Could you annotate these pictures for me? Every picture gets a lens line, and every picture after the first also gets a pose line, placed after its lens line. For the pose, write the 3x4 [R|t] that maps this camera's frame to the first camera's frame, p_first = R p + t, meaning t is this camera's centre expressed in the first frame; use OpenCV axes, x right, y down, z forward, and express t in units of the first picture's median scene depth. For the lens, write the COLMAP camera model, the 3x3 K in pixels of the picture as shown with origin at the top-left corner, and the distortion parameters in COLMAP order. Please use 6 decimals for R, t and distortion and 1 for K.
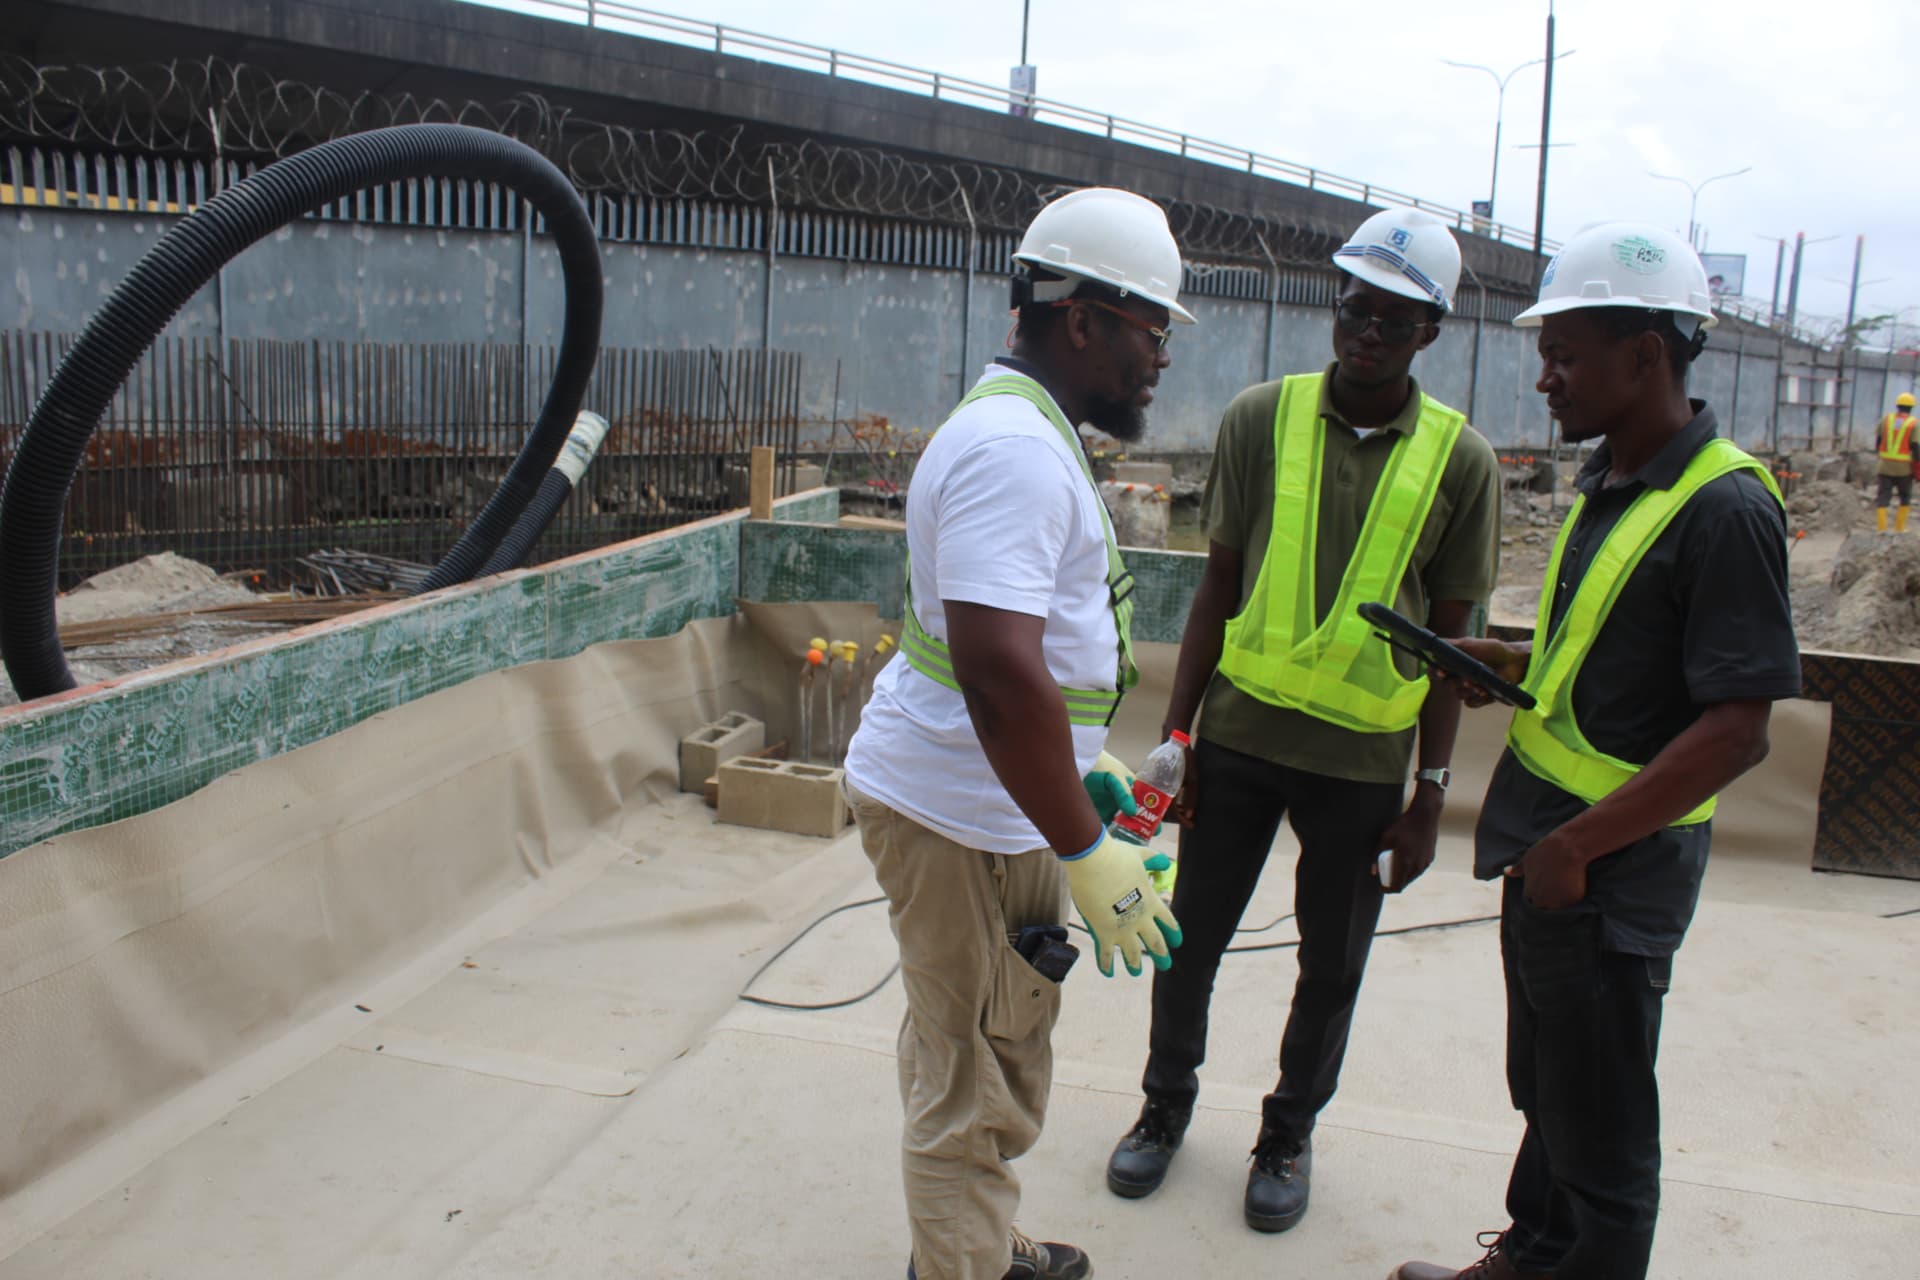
lens RADIAL K [[1599.1, 0, 963.2], [0, 1599.1, 658.2], [0, 0, 1]] dist [-0.170699, 0.153018]
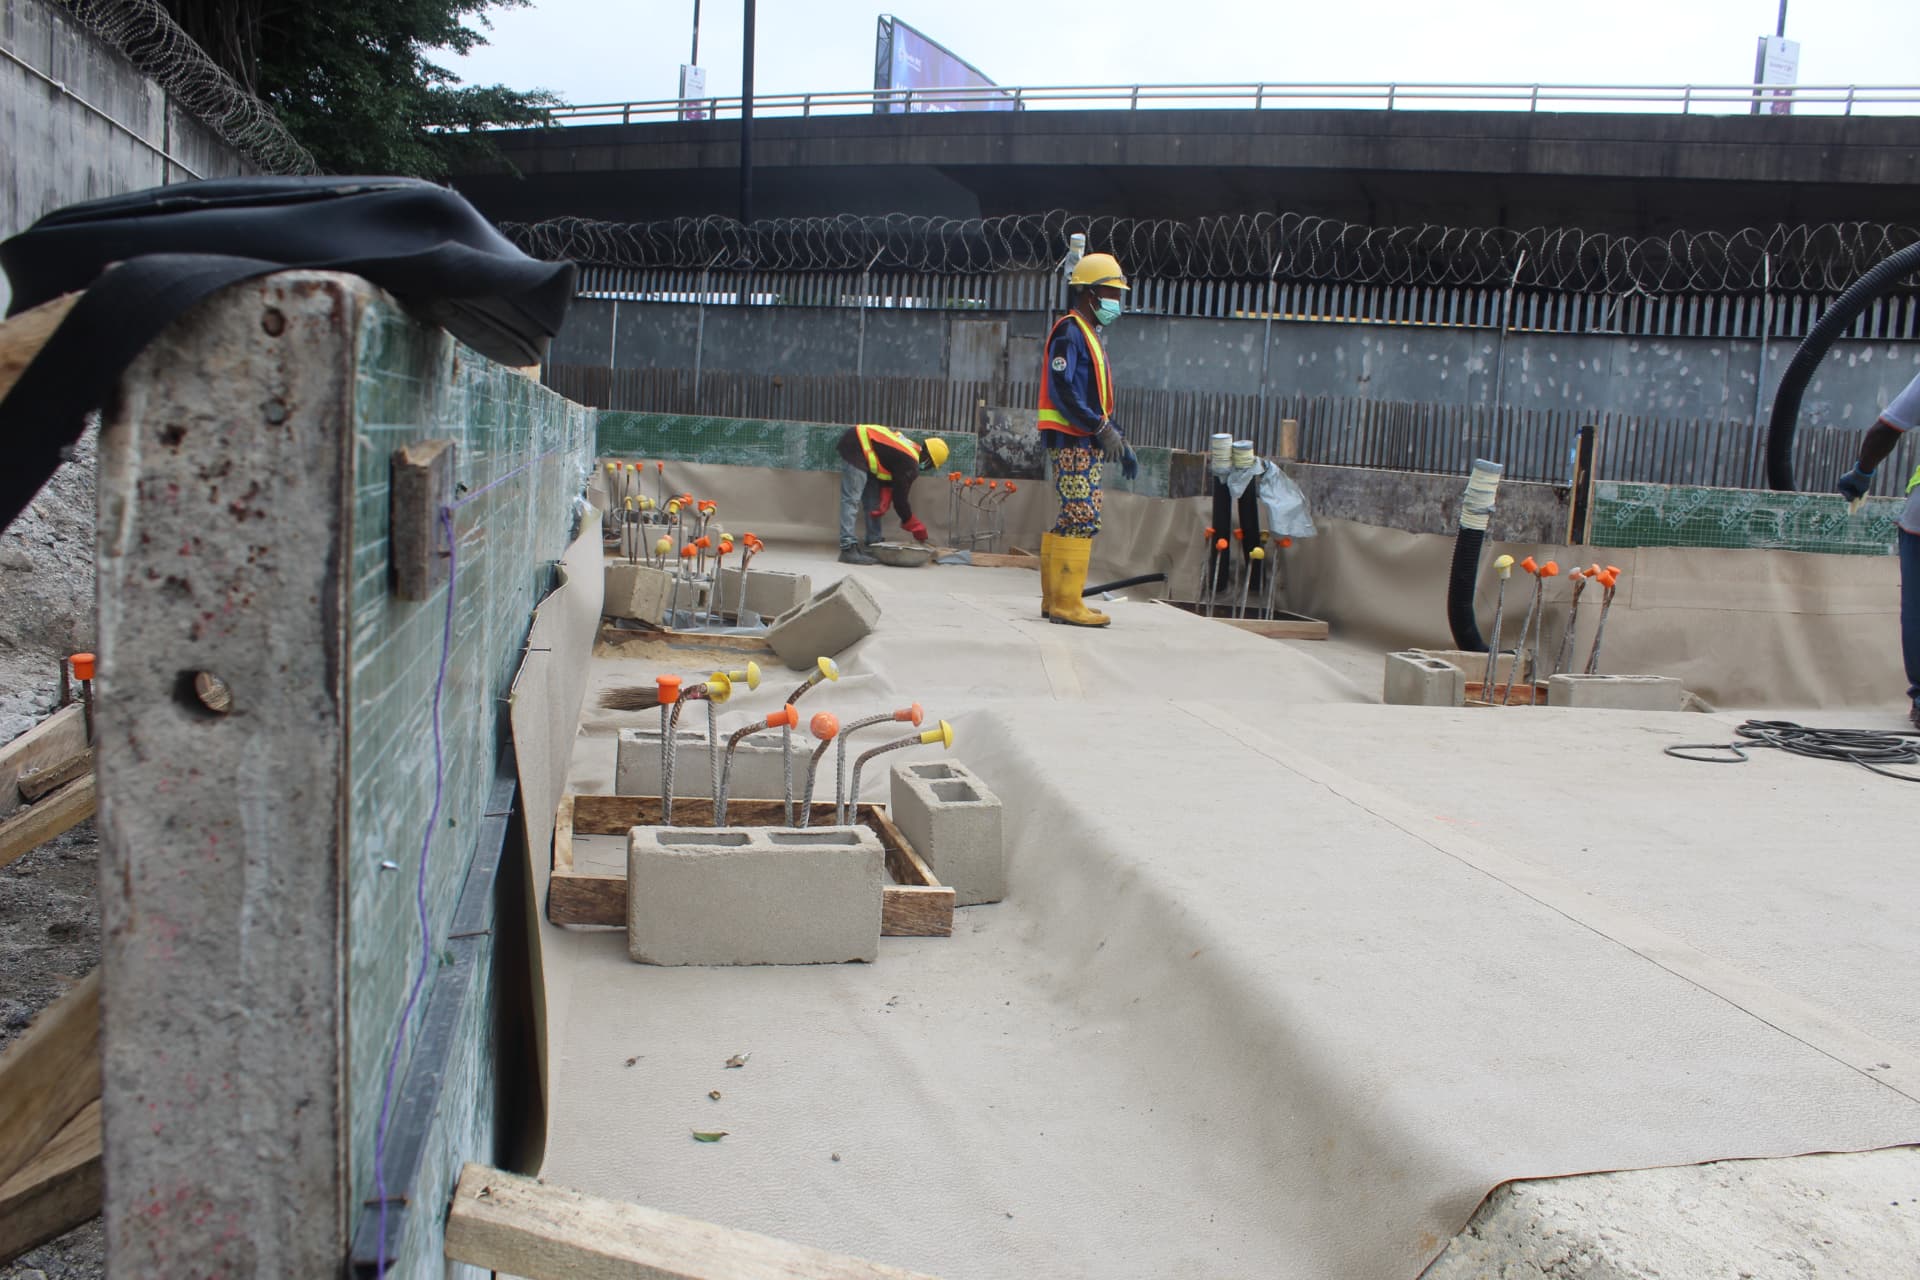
lens RADIAL K [[1599.1, 0, 963.2], [0, 1599.1, 658.2], [0, 0, 1]] dist [-0.170699, 0.153018]
pose [[0.450240, 0.106660, -0.886514, 0.168370], [-0.209756, 0.977691, 0.011100, 0.096337], [0.867921, 0.180954, 0.462568, -0.194485]]
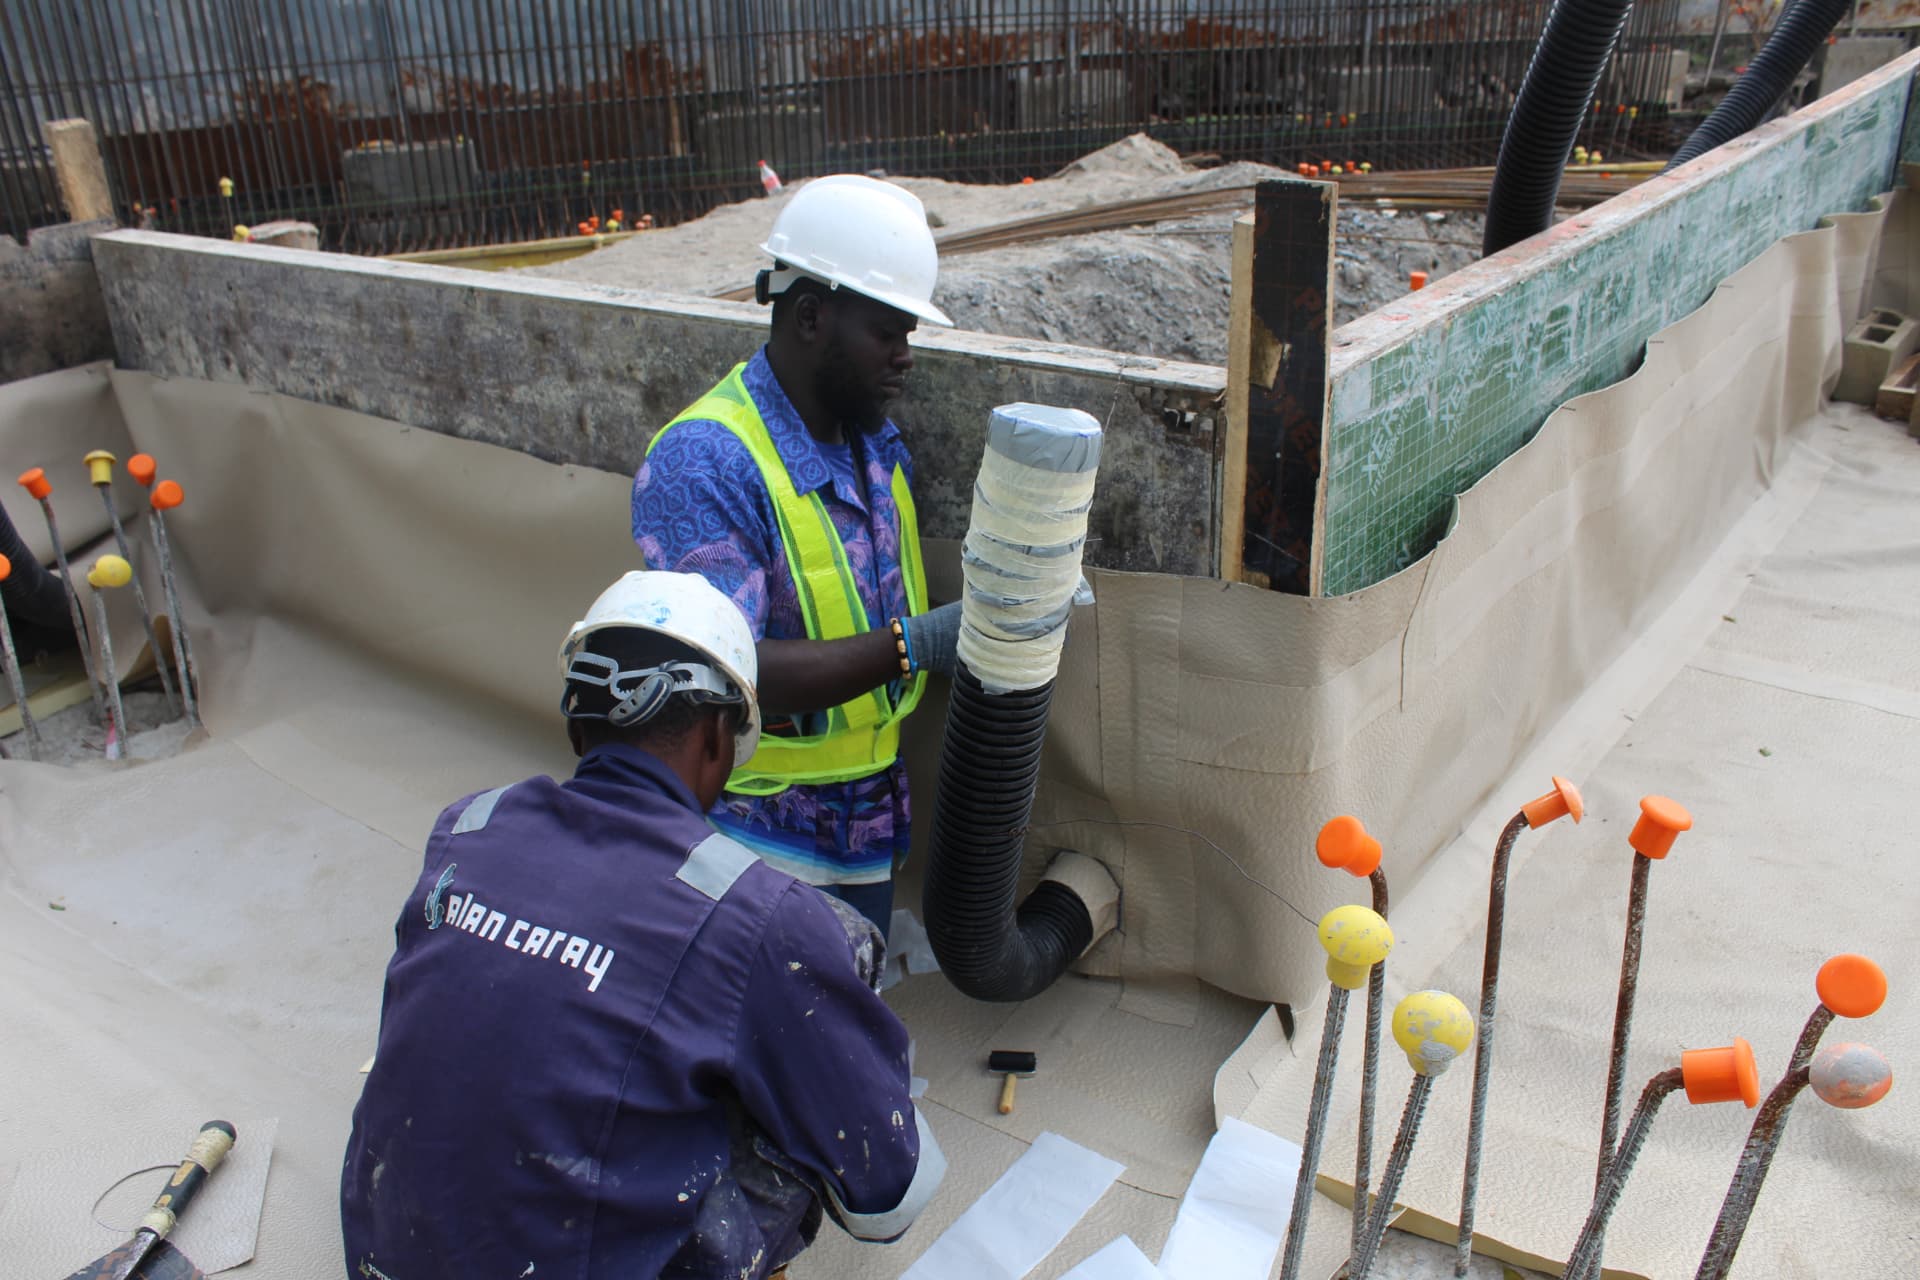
lens RADIAL K [[1599.1, 0, 963.2], [0, 1599.1, 658.2], [0, 0, 1]] dist [-0.170699, 0.153018]
pose [[0.916808, 0.092688, -0.388423, -0.110235], [-0.000078, 0.972732, 0.231934, 0.011077], [0.399328, -0.212609, 0.891815, 0.015753]]
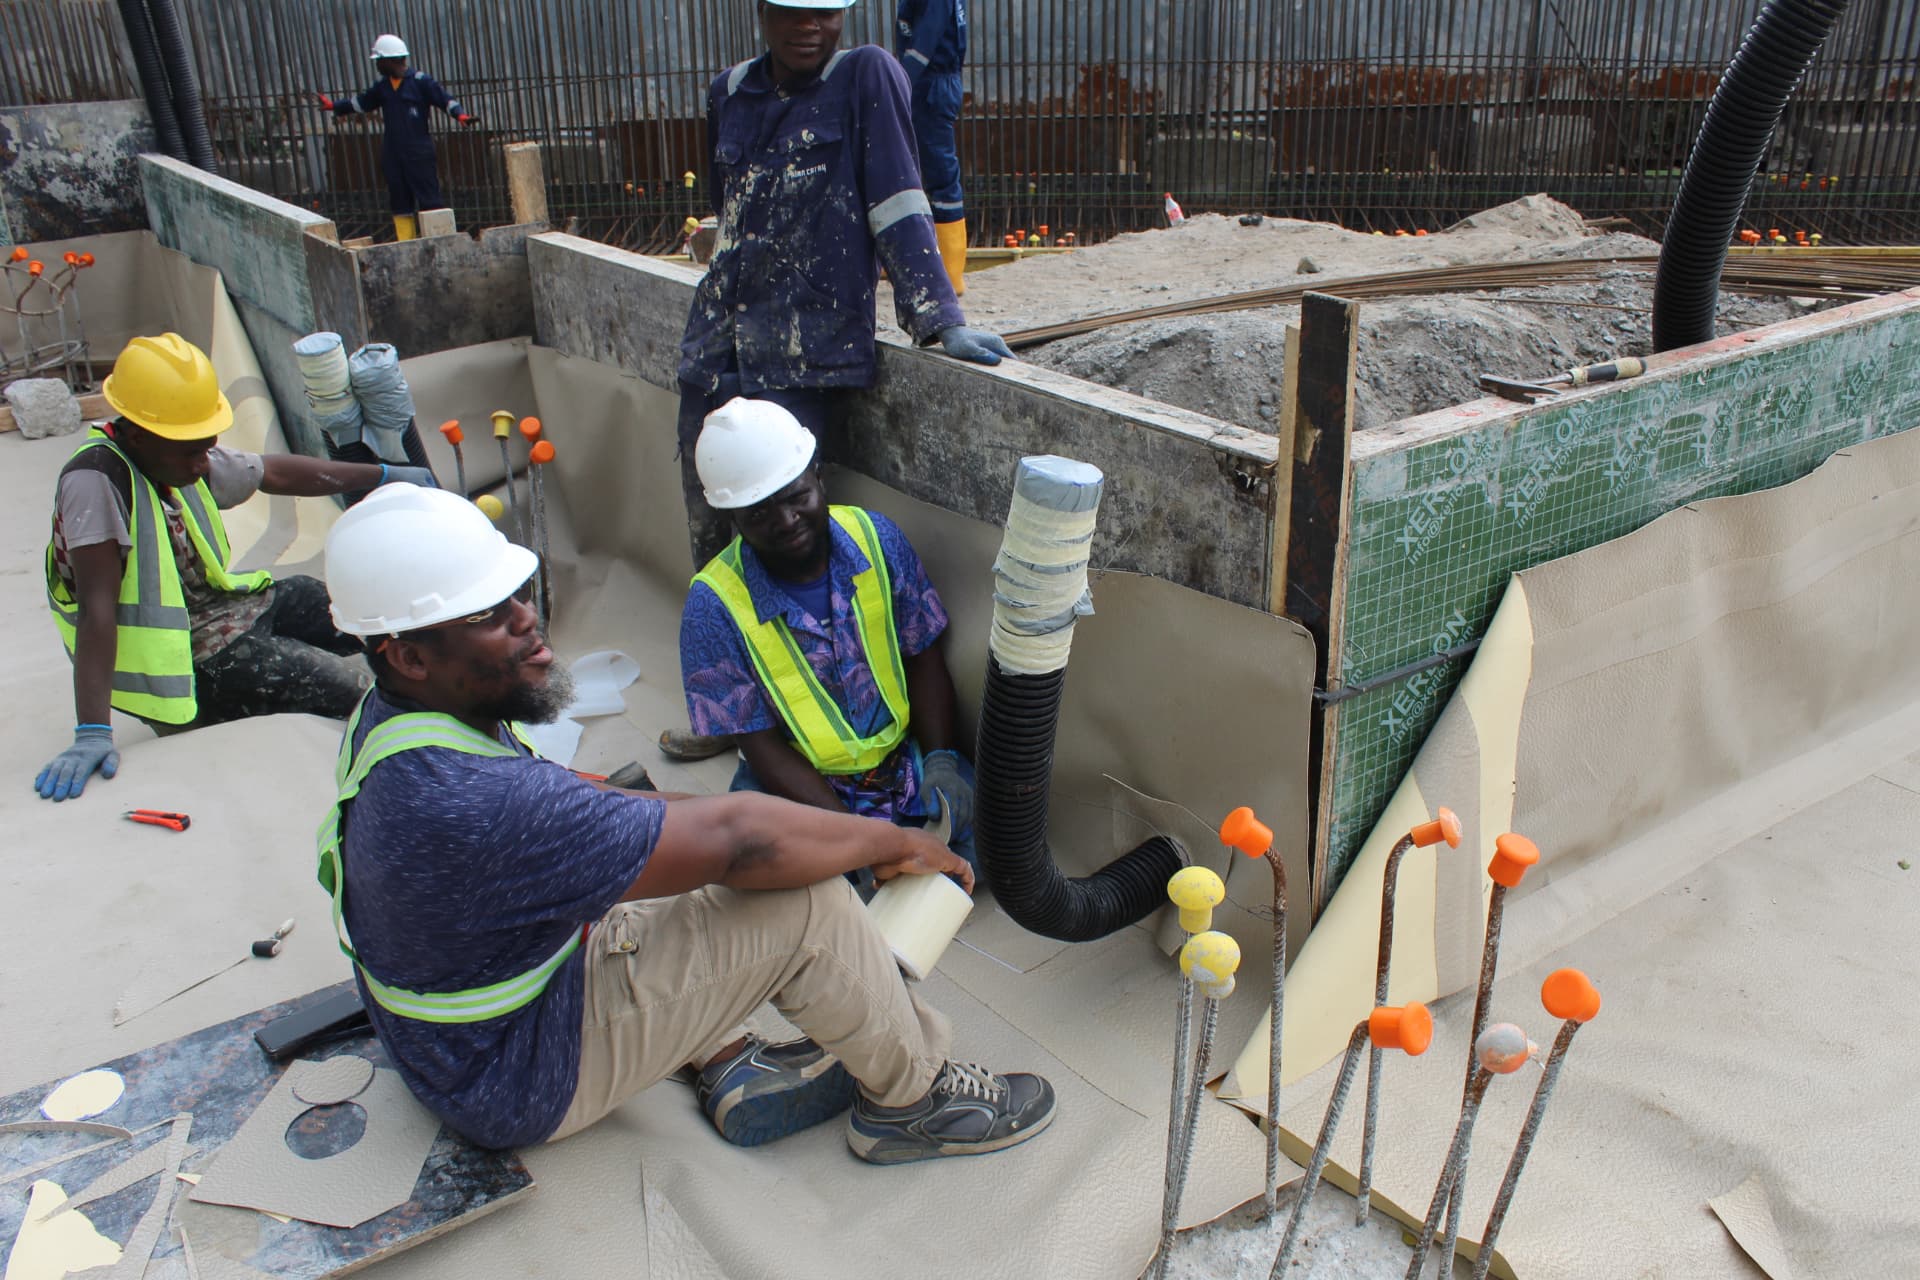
lens RADIAL K [[1633.3, 0, 970.7], [0, 1633.3, 655.8], [0, 0, 1]] dist [-0.164966, 0.149938]
pose [[0.760521, 0.202361, -0.616975, -0.064437], [-0.071264, 0.970469, 0.230458, 0.003811], [0.645391, -0.131300, 0.752483, 0.002080]]
